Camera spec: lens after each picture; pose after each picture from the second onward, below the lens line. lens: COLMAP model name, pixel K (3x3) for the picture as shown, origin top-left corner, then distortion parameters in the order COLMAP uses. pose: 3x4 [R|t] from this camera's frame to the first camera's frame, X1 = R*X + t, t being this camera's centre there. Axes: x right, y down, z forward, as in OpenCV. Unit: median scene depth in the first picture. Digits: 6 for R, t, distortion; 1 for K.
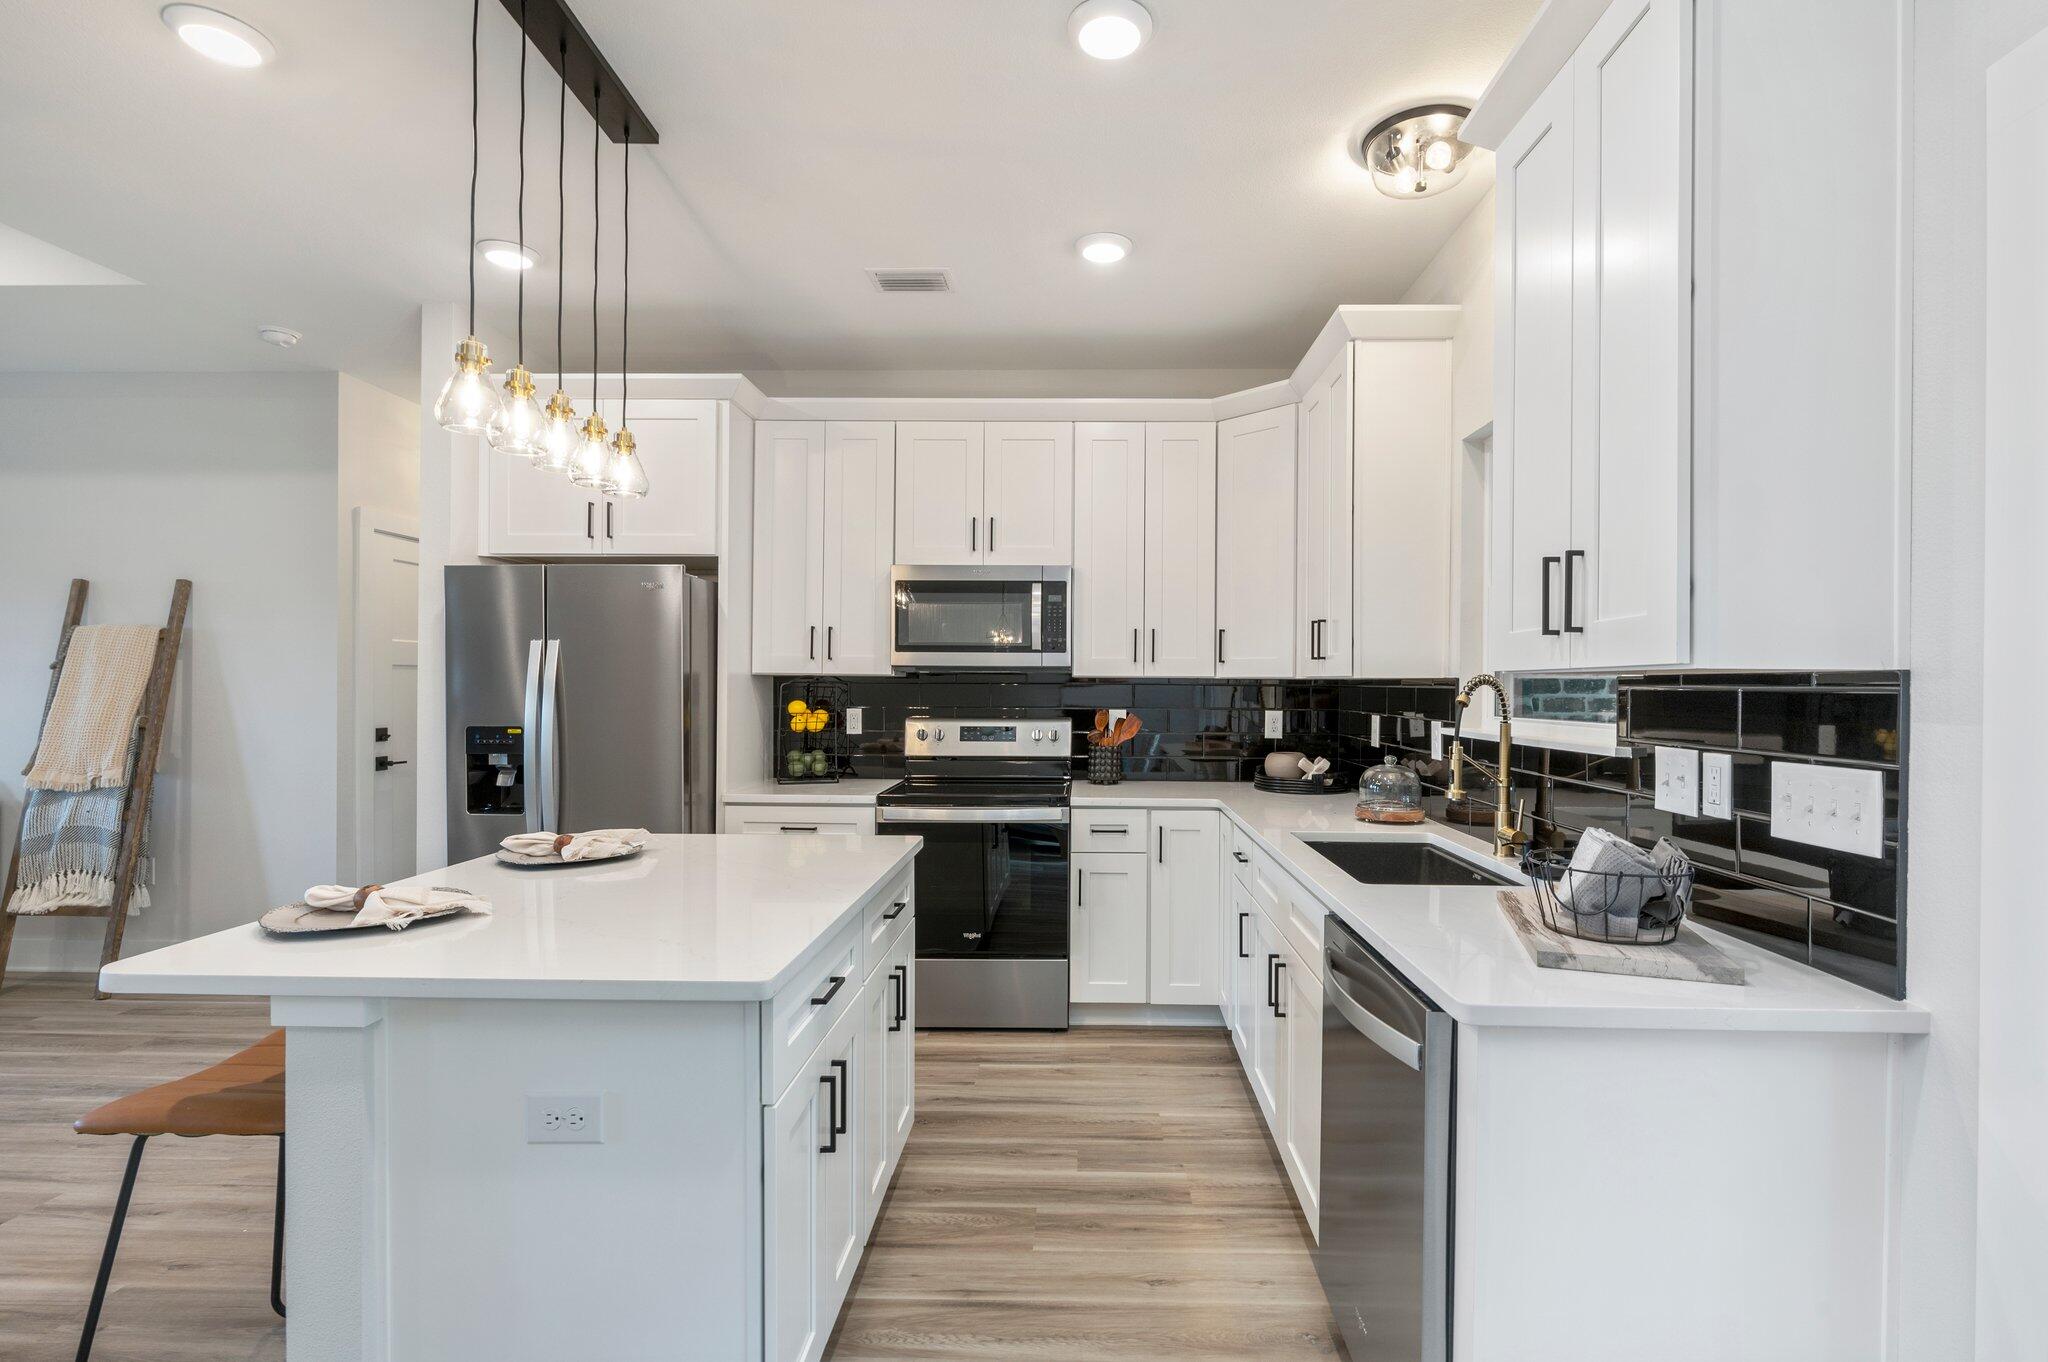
lens RADIAL K [[960.4, 0, 1059.9], [0, 960.4, 699.8], [0, 0, 1]] dist [0.003460, -0.005523]
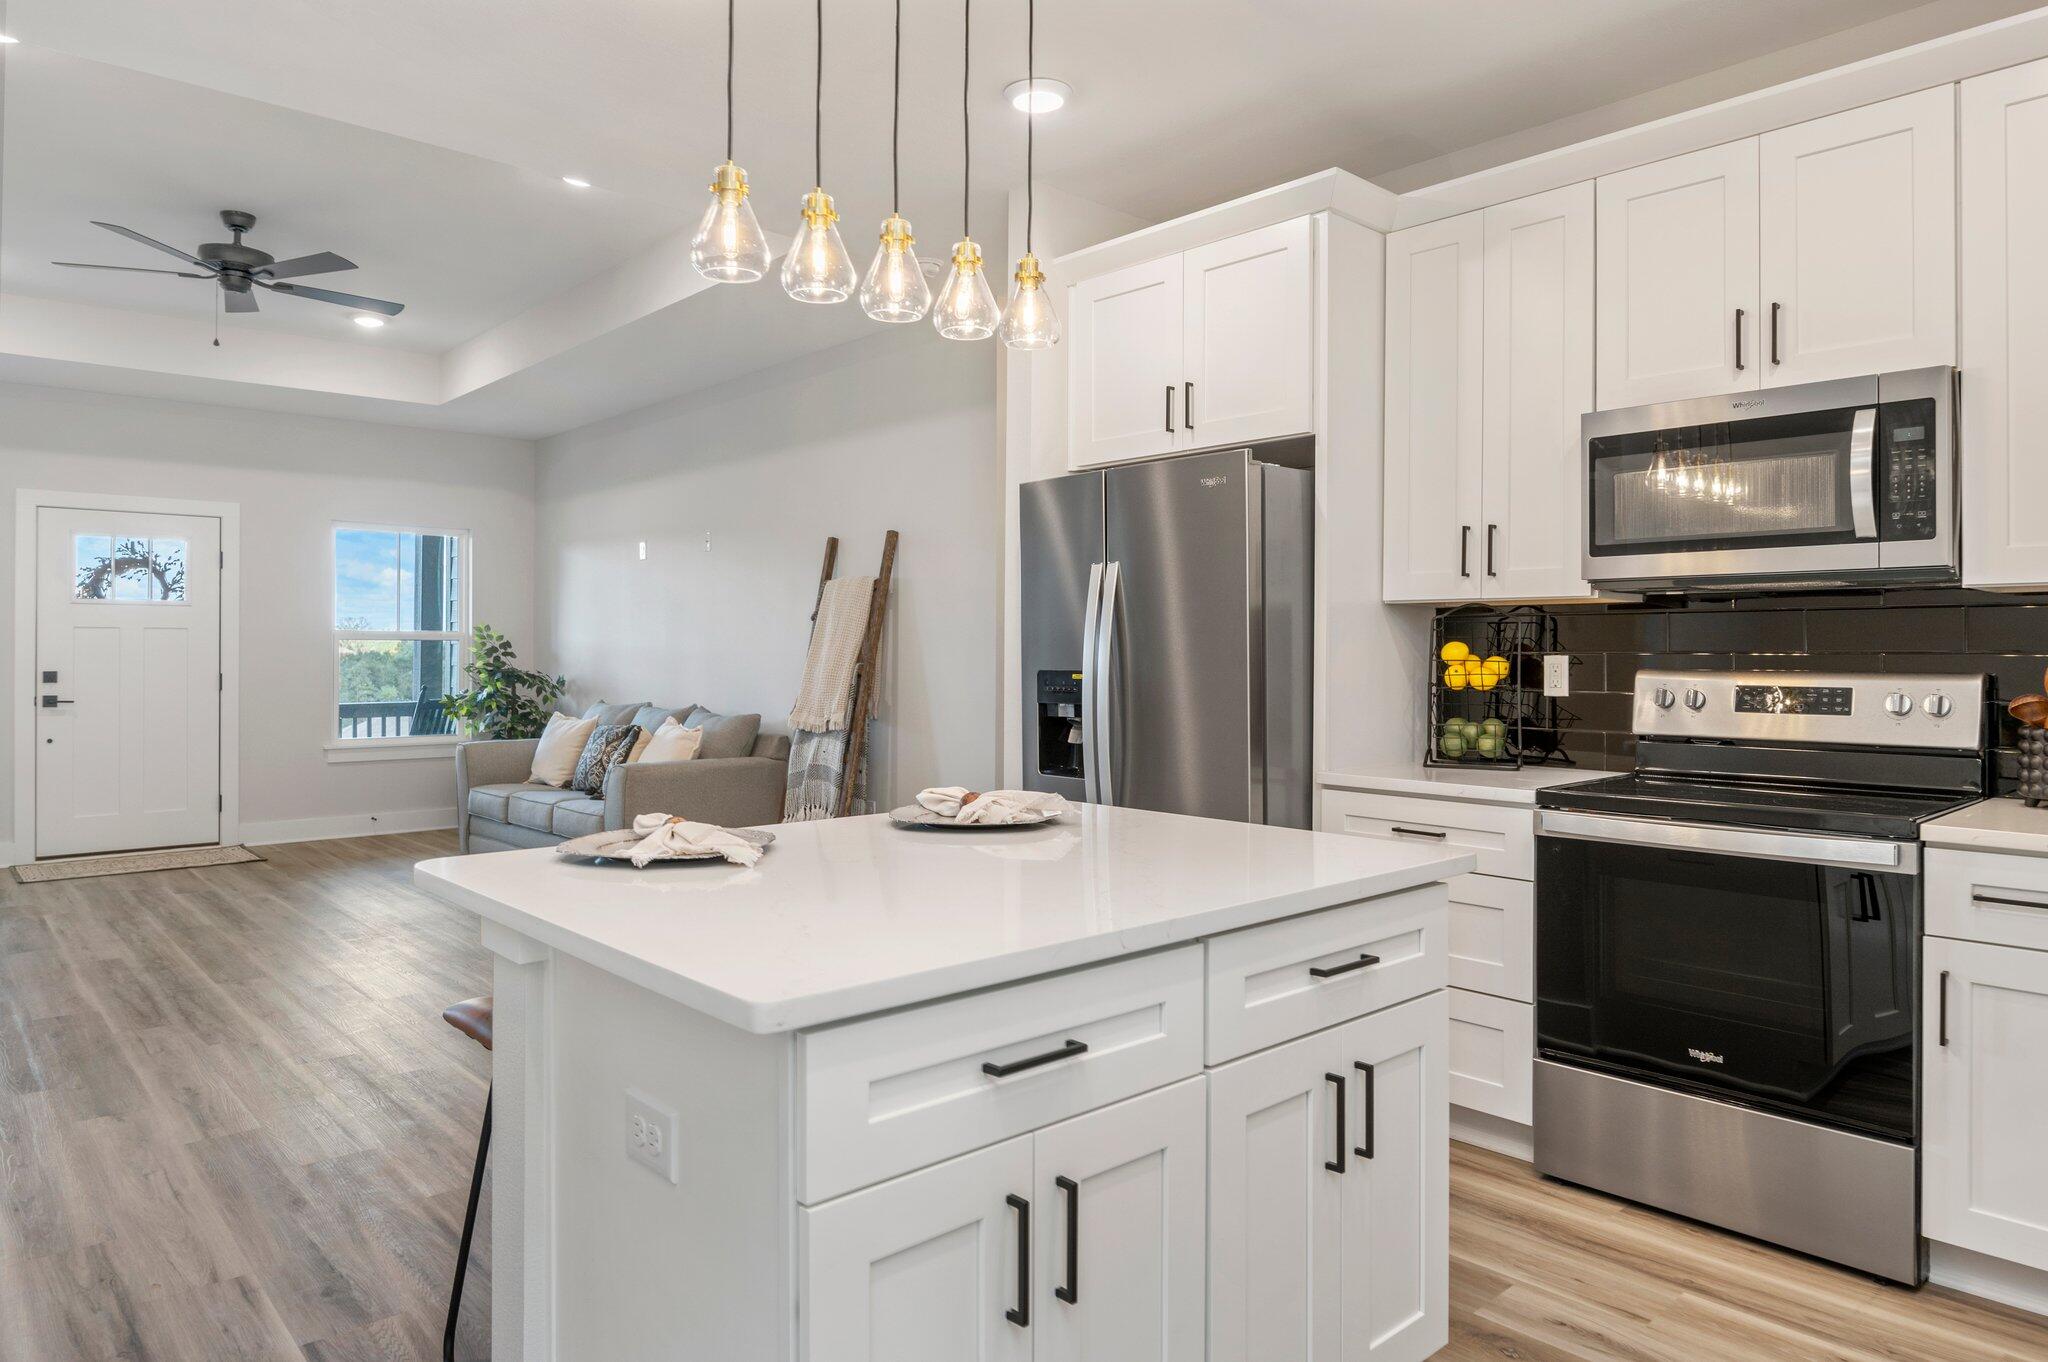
lens RADIAL K [[1248.4, 0, 977.9], [0, 1248.4, 648.7], [0, 0, 1]] dist [-0.003112, -0.003698]
pose [[0.685891, -0.004485, -0.727691, 0.138282], [-0.010316, 0.999821, -0.015886, 0.024599], [0.727631, 0.018403, 0.685721, 0.187733]]
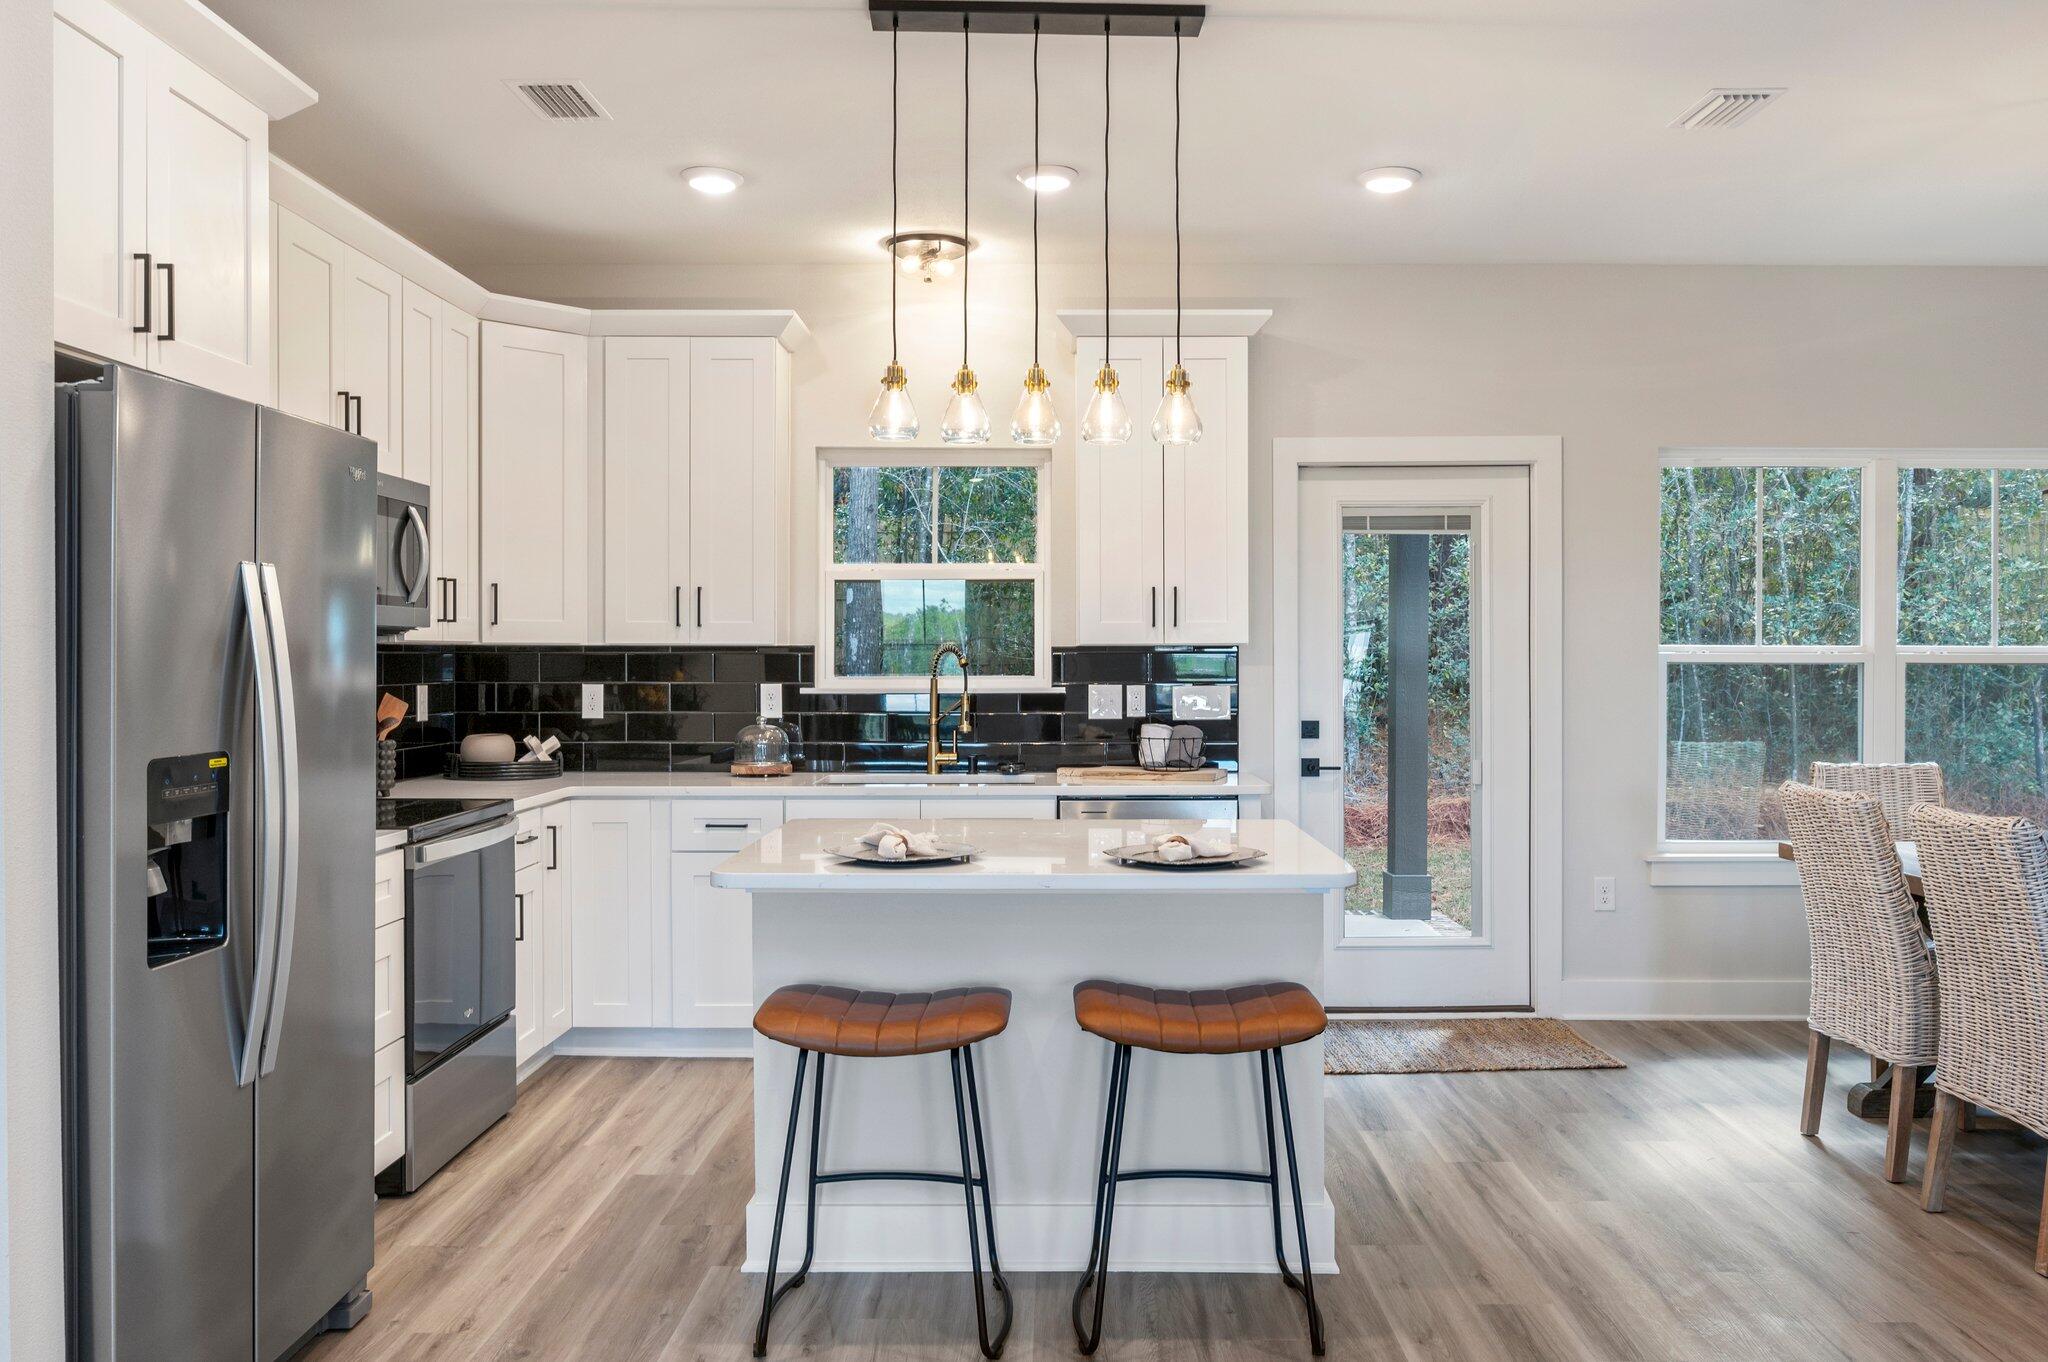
lens RADIAL K [[1648.6, 0, 1061.3], [0, 1648.6, 655.7], [0, 0, 1]] dist [-0.046121, 0.013770]
pose [[-0.056018, -0.005892, 0.998412, -1.239699], [0.015738, 0.999853, 0.006783, -0.014981], [-0.998306, 0.016093, -0.055917, 0.598093]]
